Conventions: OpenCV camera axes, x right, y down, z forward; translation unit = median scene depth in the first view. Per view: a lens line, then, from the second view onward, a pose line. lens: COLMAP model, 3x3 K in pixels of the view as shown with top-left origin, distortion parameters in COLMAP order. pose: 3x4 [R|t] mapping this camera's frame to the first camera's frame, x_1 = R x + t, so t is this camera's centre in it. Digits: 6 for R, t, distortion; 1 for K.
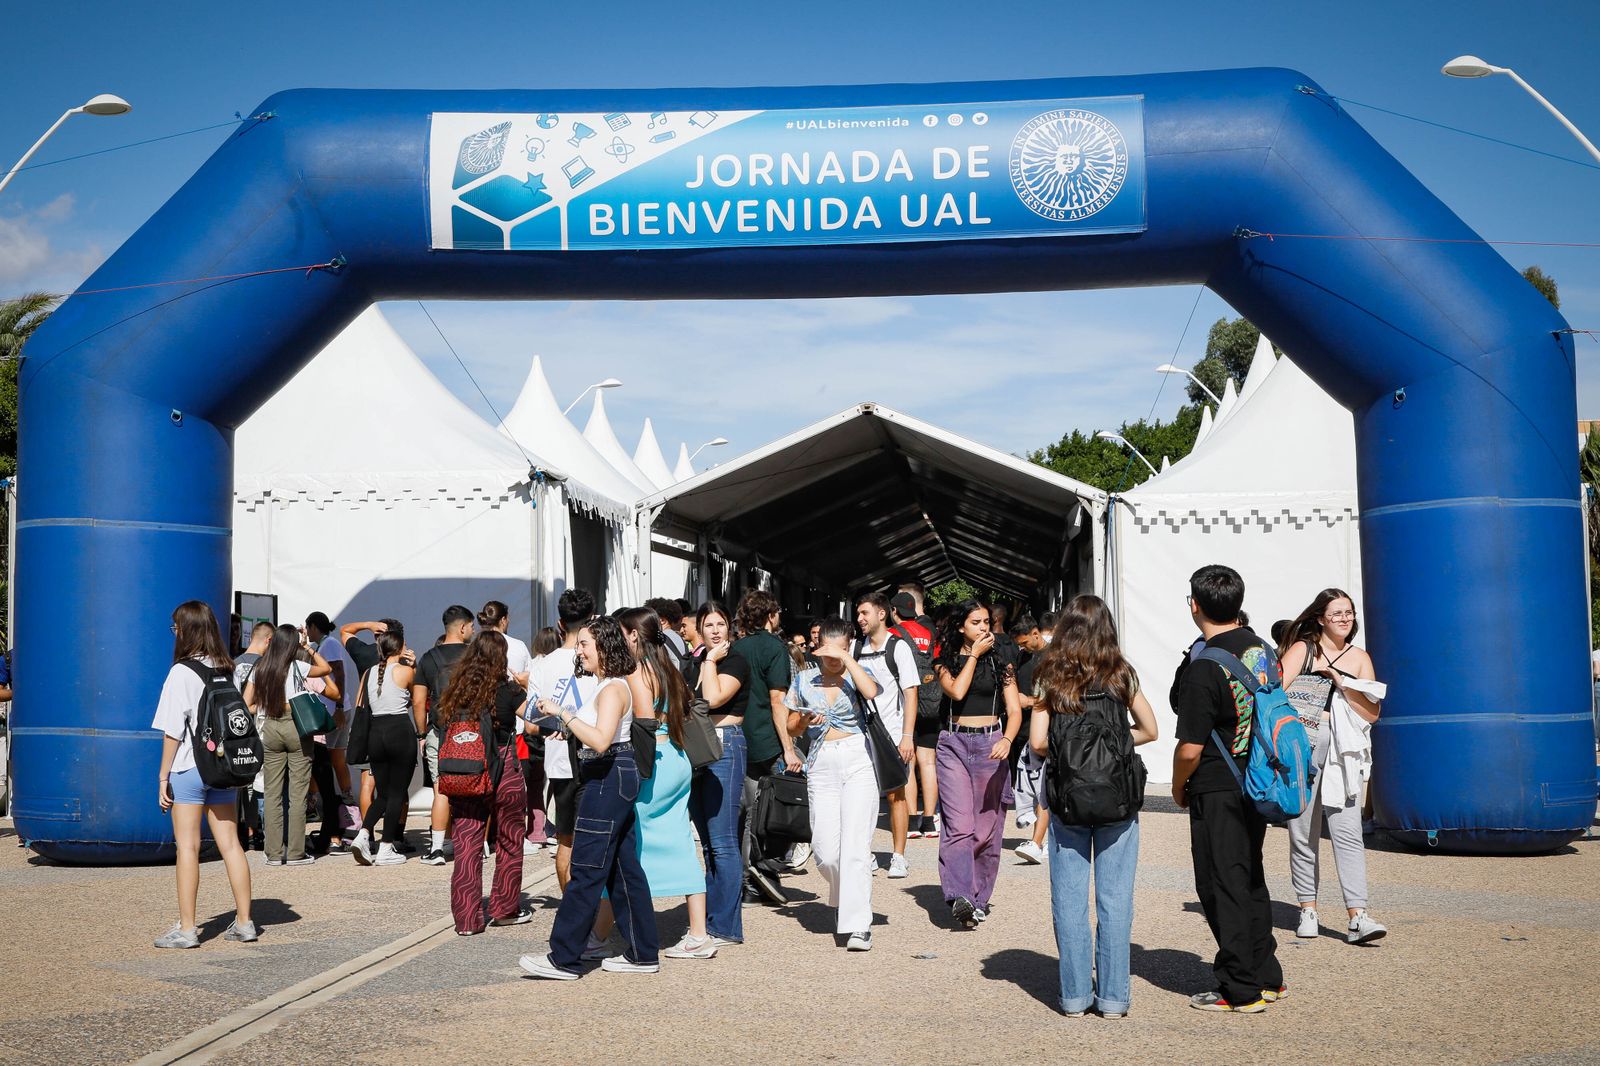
lens RADIAL K [[2407.1, 0, 800.0], [0, 2407.1, 533.0], [0, 0, 1]] dist [-0.032831, 0.010255]
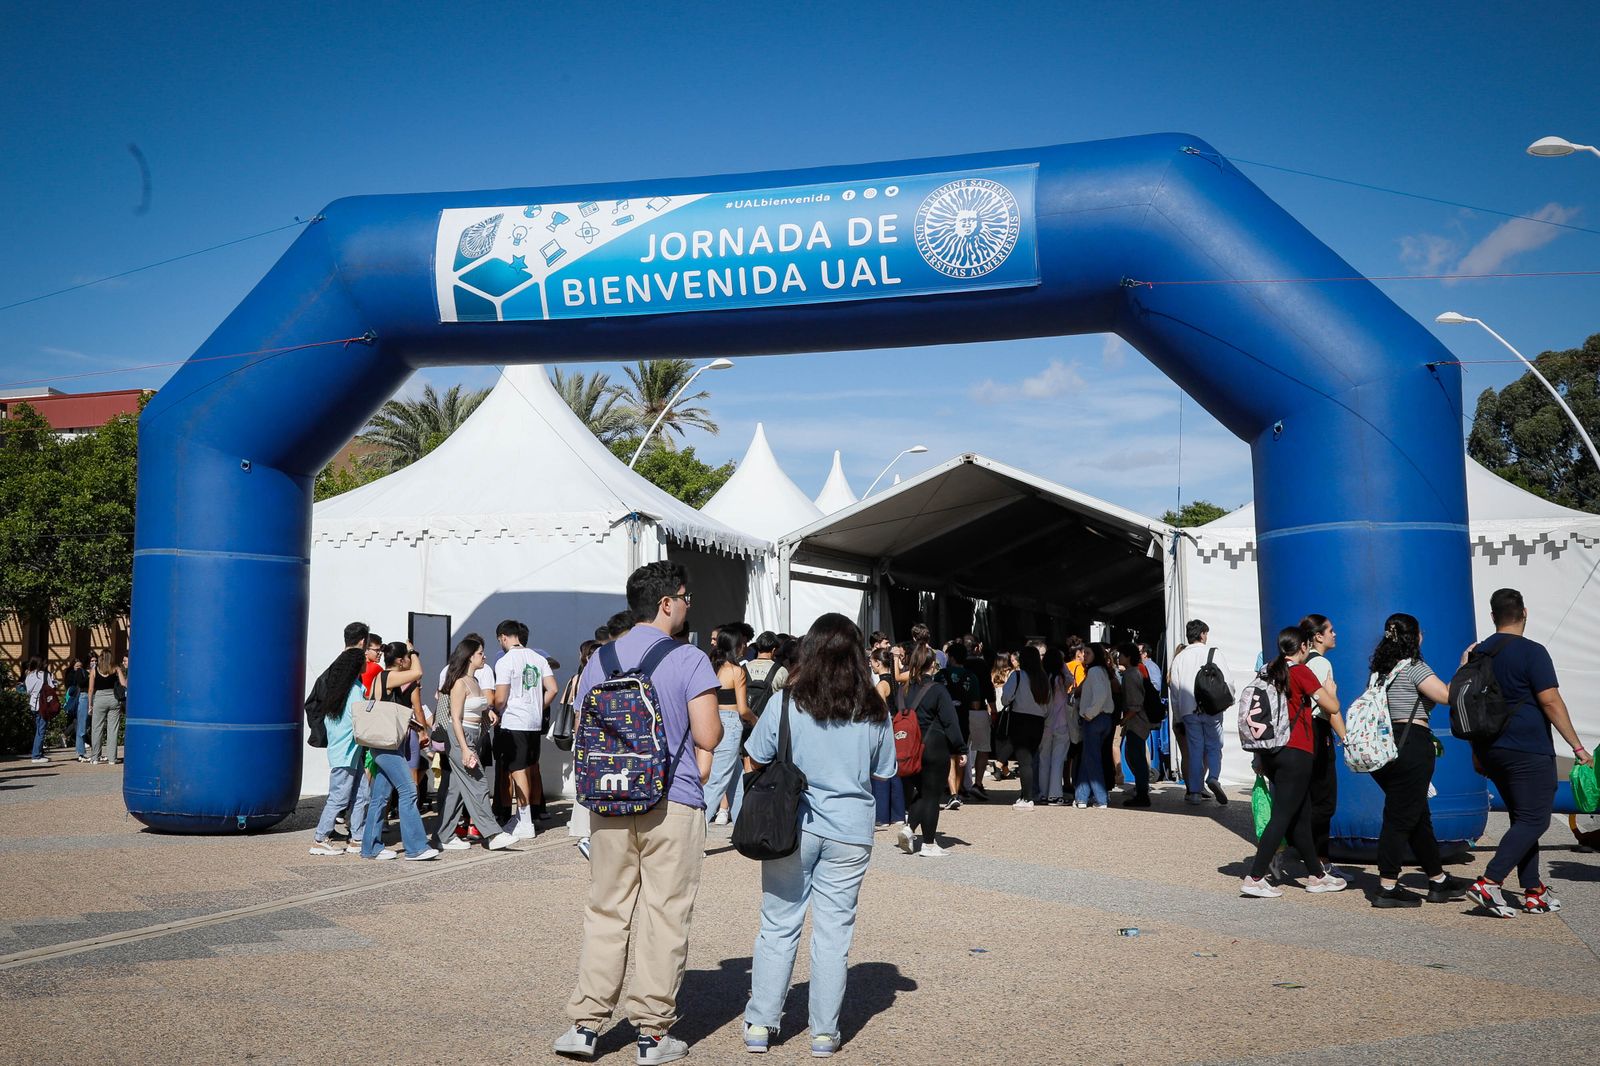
lens RADIAL K [[1885.0, 0, 734.9], [0, 1885.0, 492.0], [0, 0, 1]] dist [-0.005138, 0.000489]
pose [[0.972703, -0.012349, -0.231724, 0.206905], [0.002230, 0.999034, -0.043878, 0.007750], [0.232042, 0.042163, 0.971792, 0.127438]]
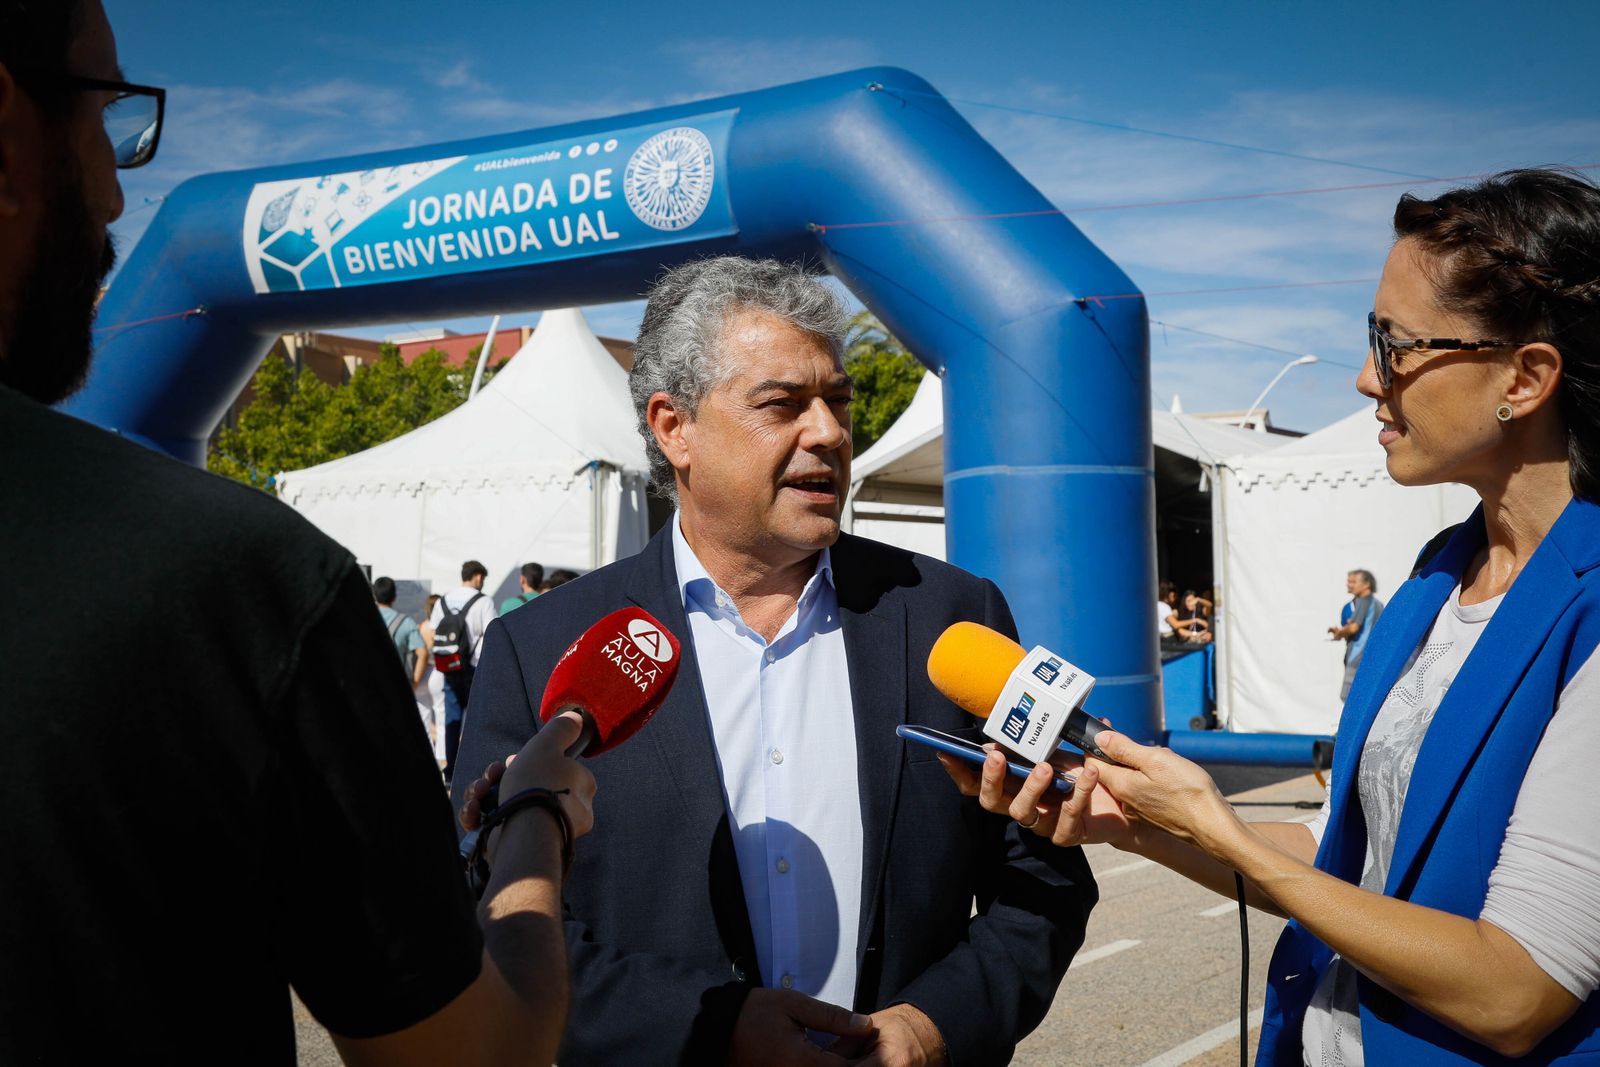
lens RADIAL K [[2044.5, 0, 800.0], [0, 2044.5, 533.5], [0, 0, 1]] dist [0.028001, 0.024933]
pose [[0.883305, -0.014677, -0.468570, 0.605558], [0.023776, 0.999626, 0.013508, 0.000257], [0.468196, -0.023072, 0.883323, 0.182131]]
